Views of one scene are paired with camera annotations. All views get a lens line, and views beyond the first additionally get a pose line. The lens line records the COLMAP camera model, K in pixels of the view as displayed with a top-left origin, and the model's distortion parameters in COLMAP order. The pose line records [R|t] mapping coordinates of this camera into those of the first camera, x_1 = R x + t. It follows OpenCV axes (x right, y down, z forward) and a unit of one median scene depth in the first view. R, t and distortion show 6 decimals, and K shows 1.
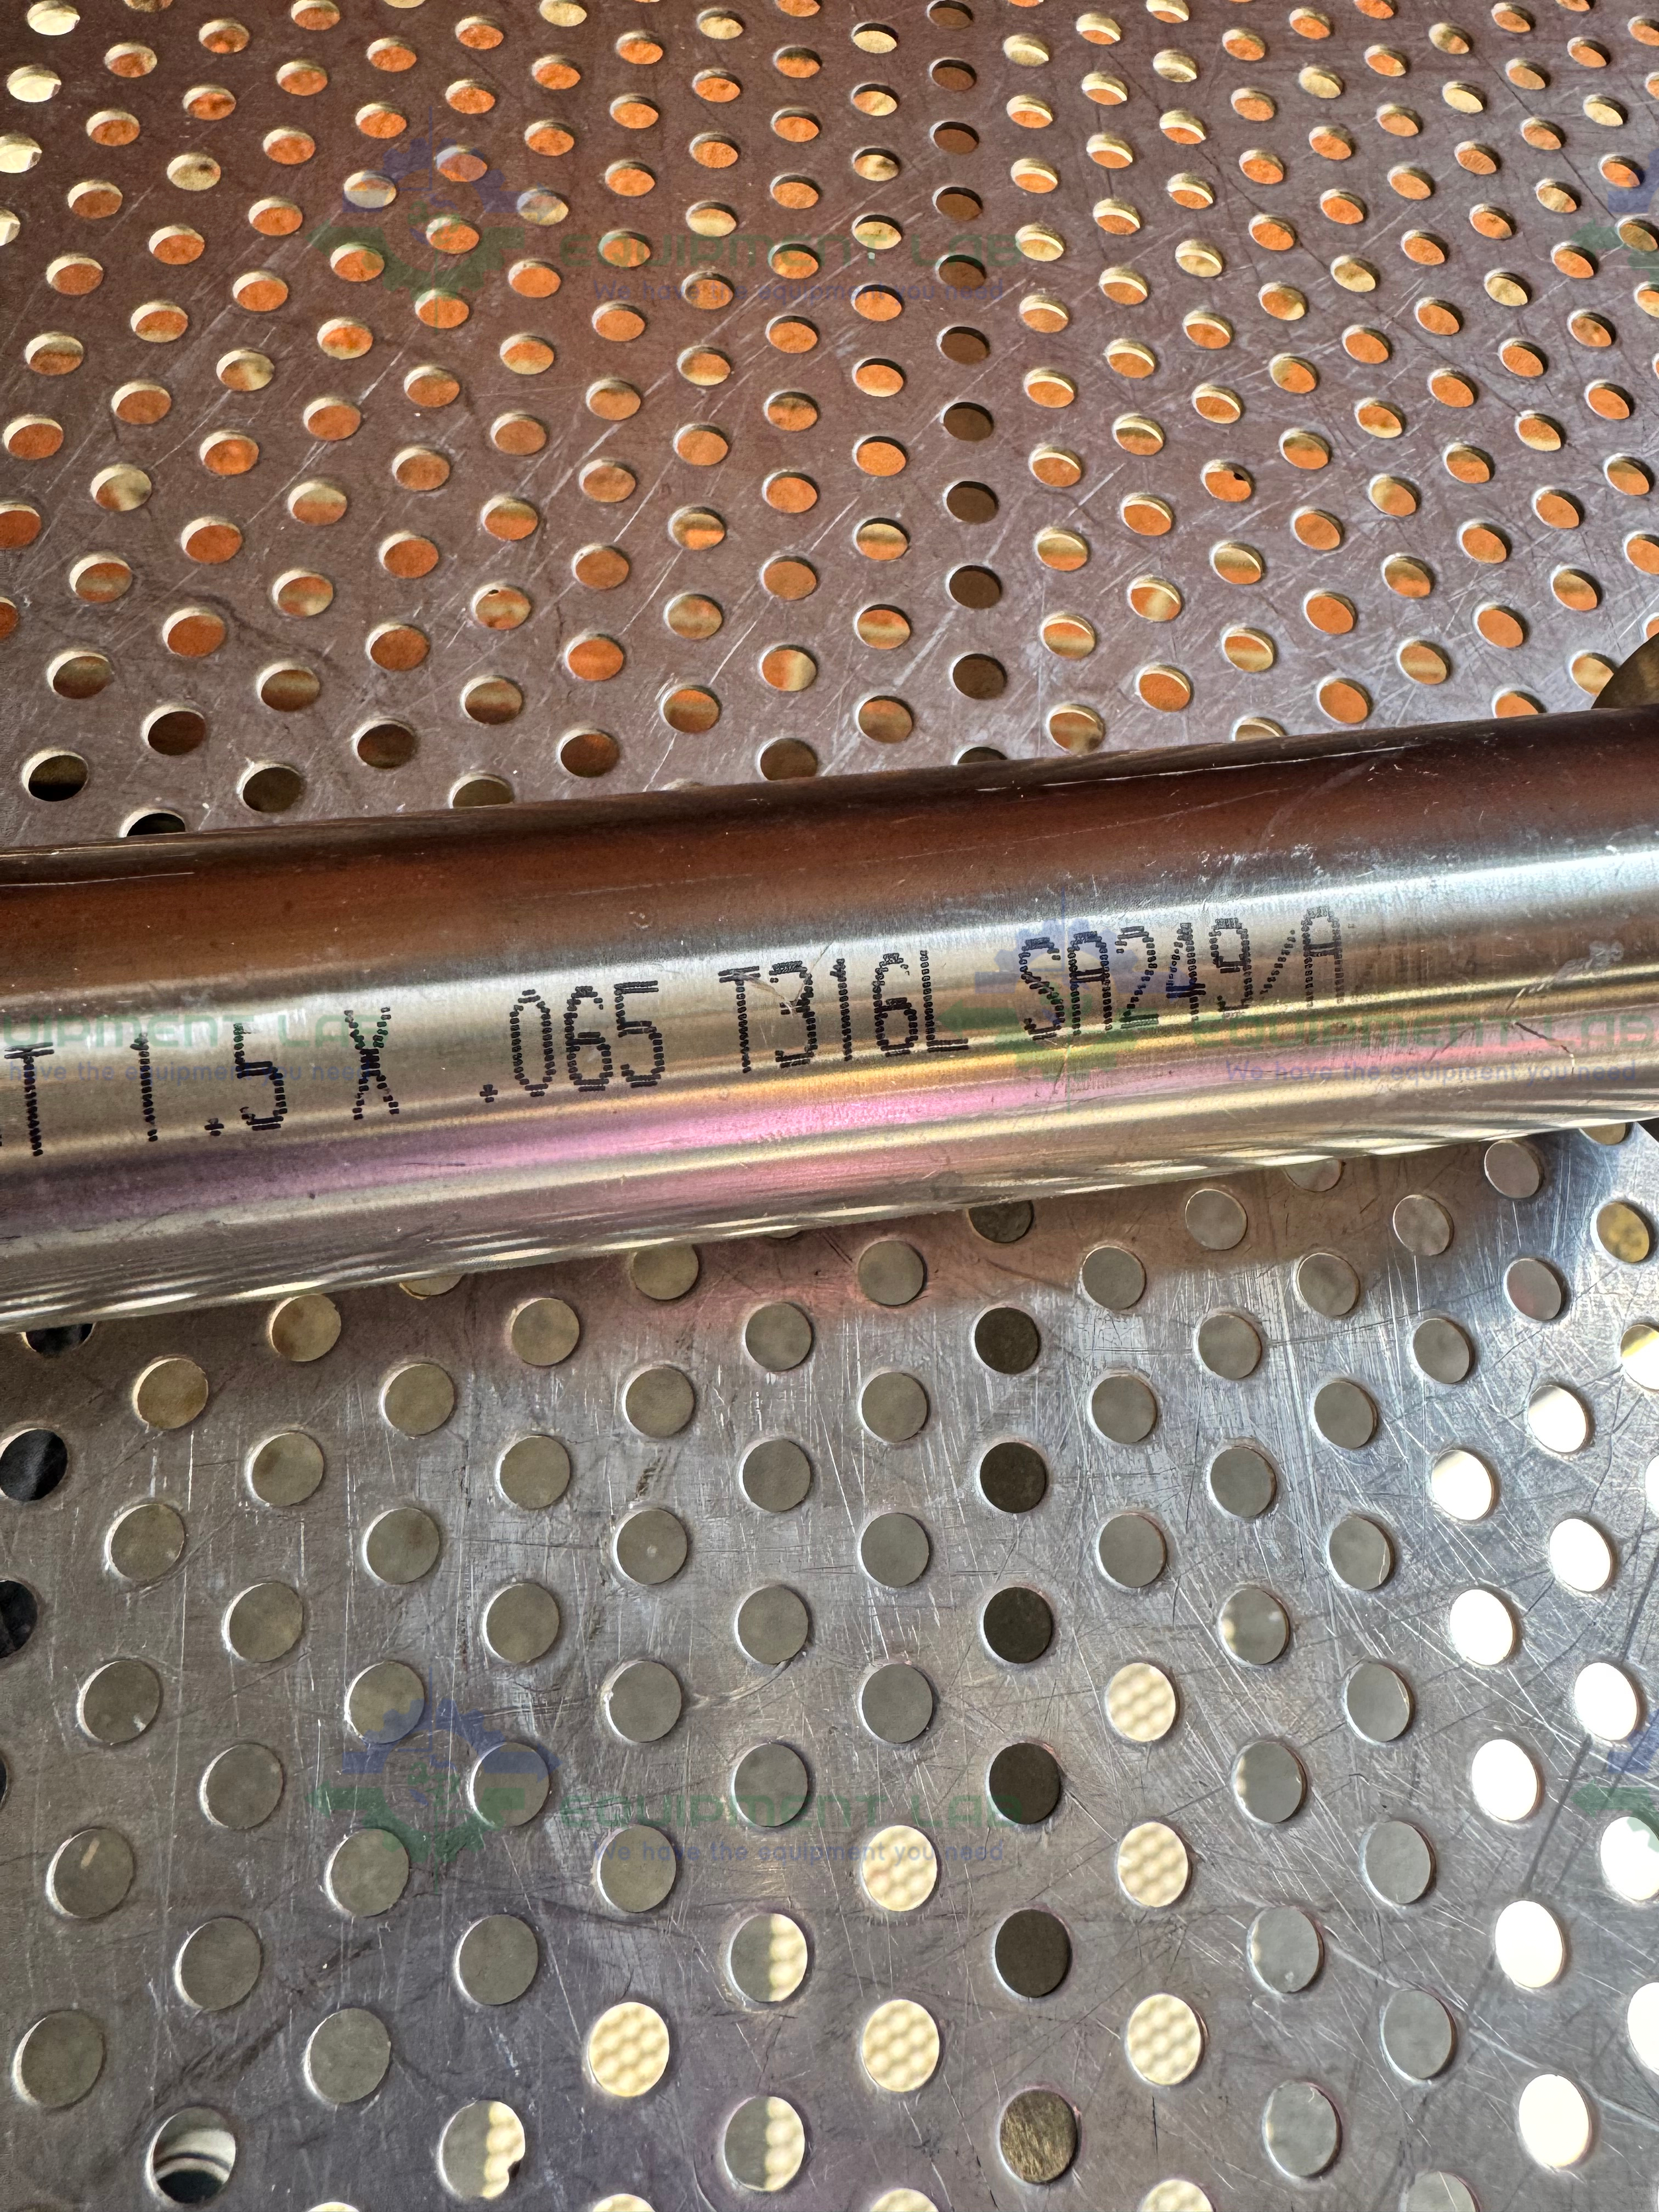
lens RADIAL K [[1583.9, 0, 829.5], [0, 1583.9, 1106.0], [0, 0, 1]] dist [-0.001171, -0.002967]
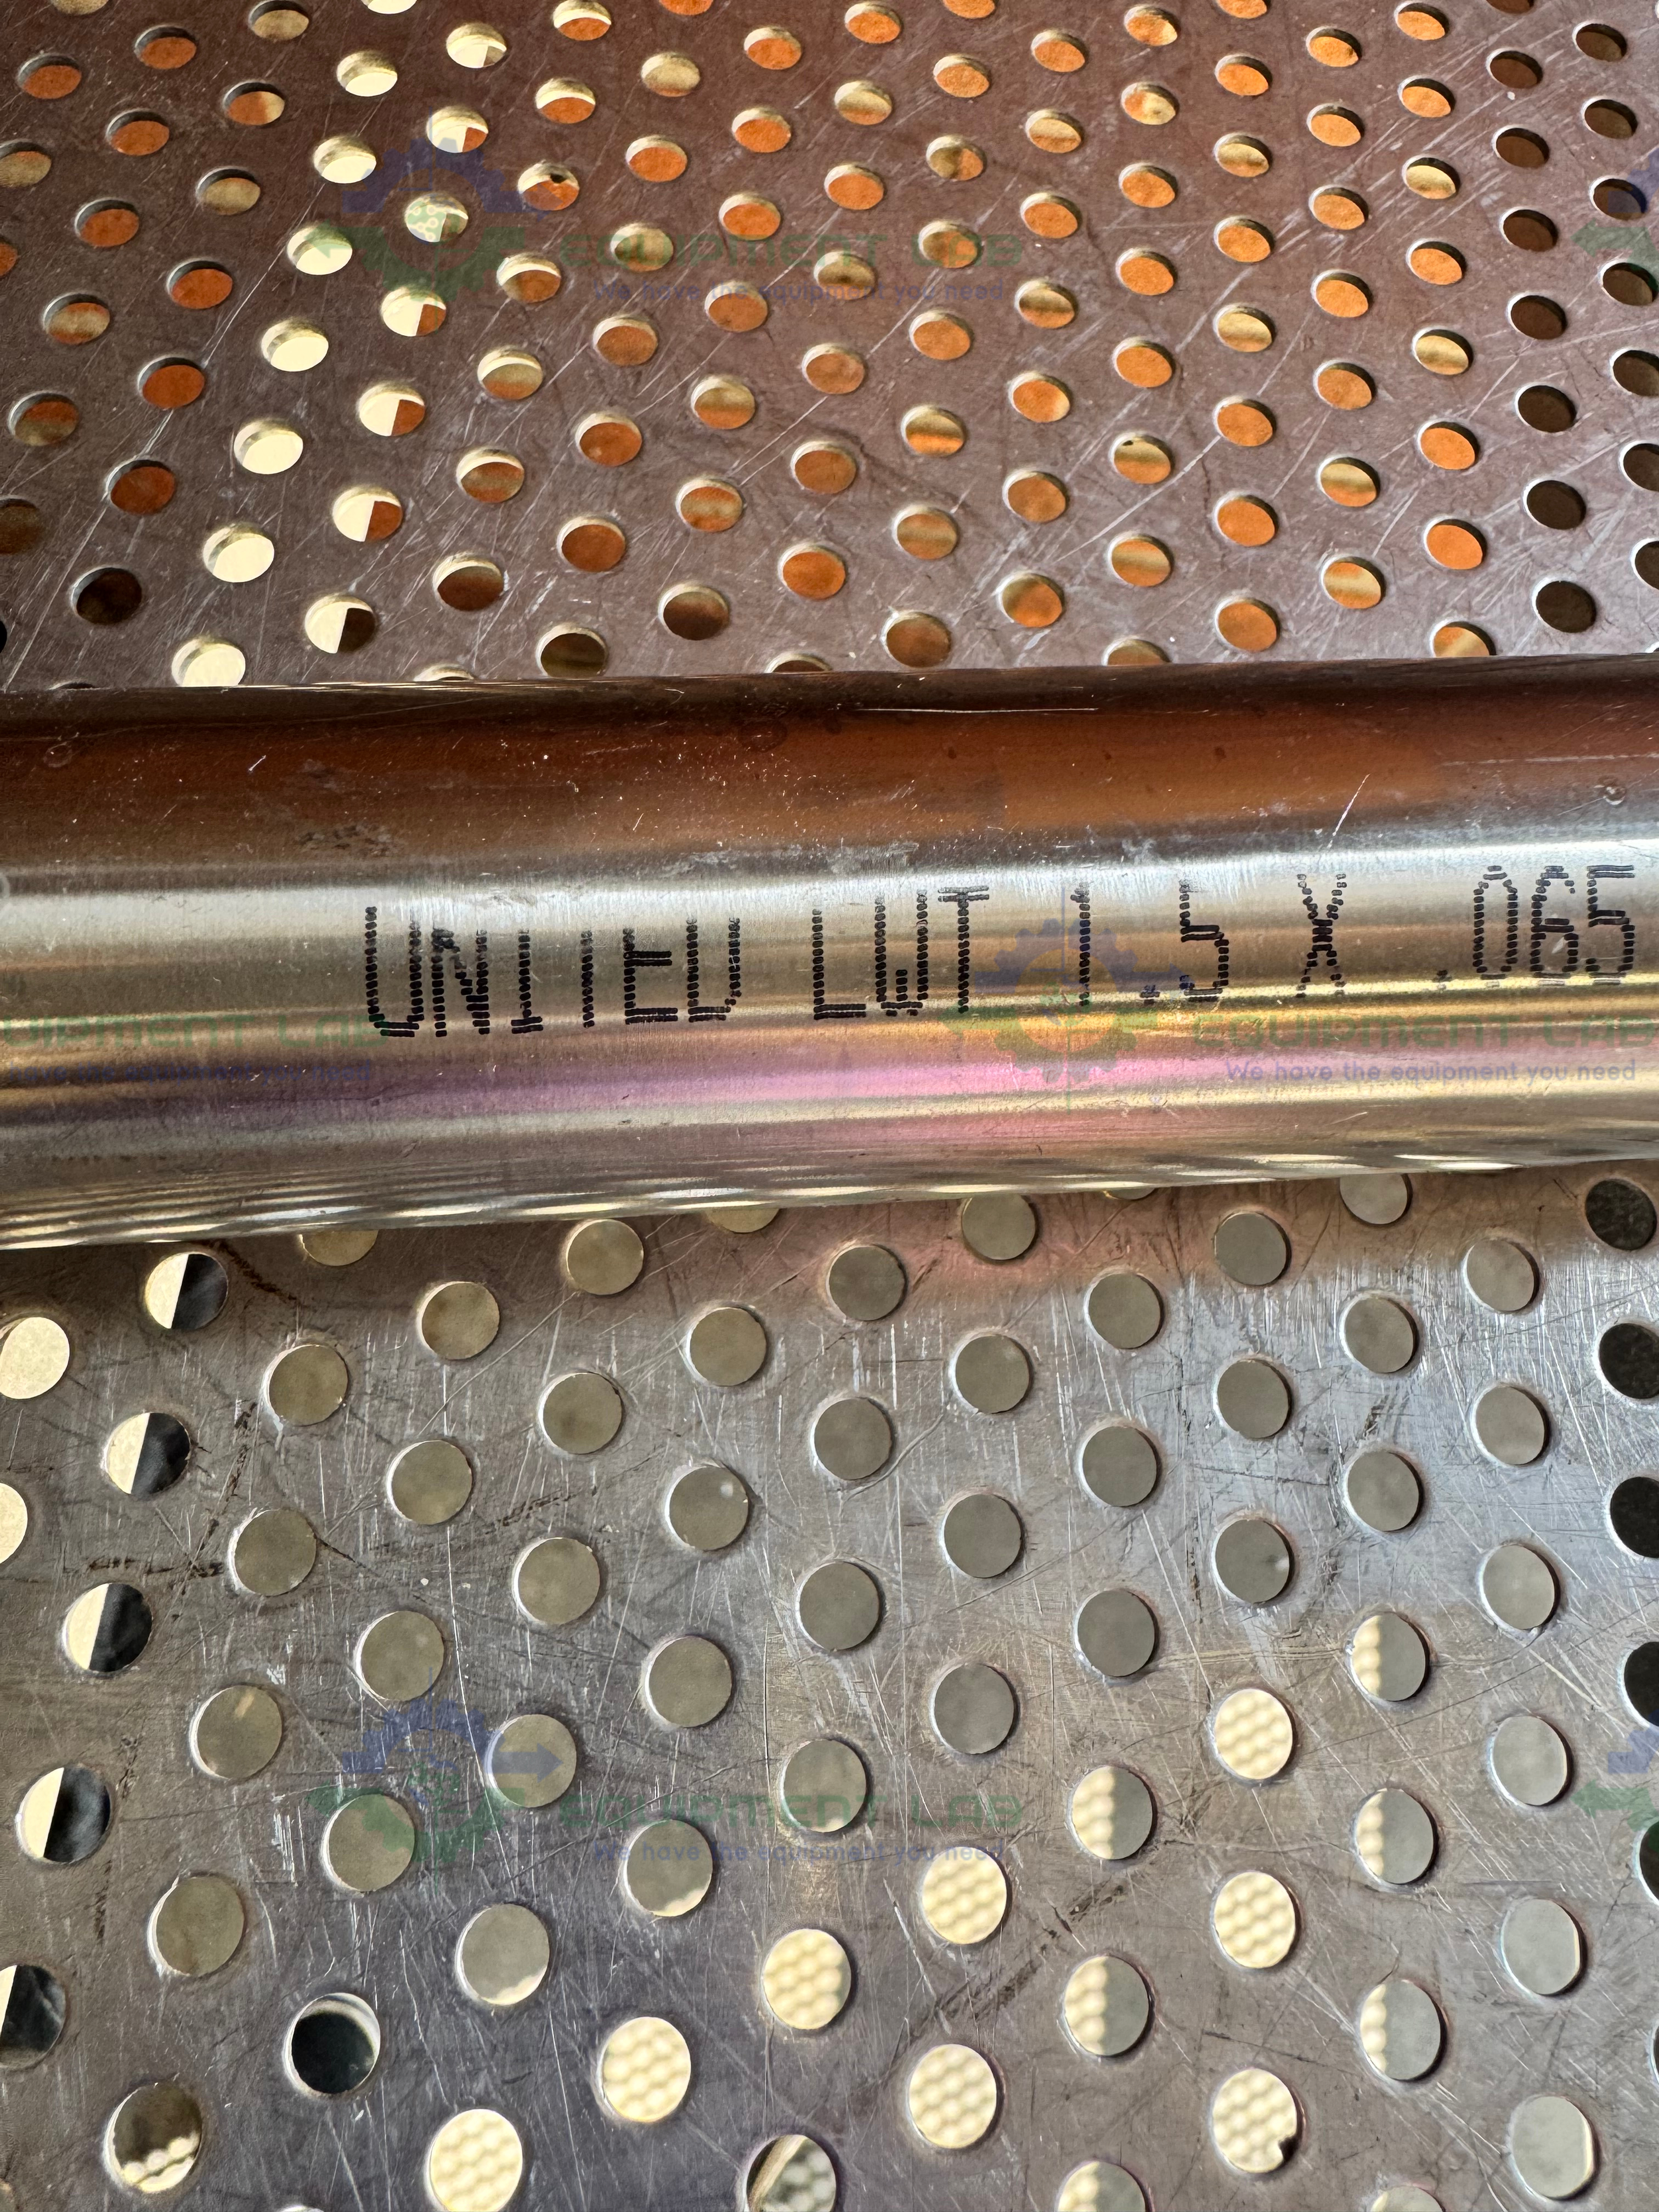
lens RADIAL K [[1583.9, 0, 829.5], [0, 1583.9, 1106.0], [0, 0, 1]] dist [-0.001171, -0.002967]
pose [[0.995613, 0.075860, -0.054777, -0.325230], [-0.073312, 0.996196, 0.047113, 0.029652], [0.058143, -0.042891, 0.997386, 0.061198]]
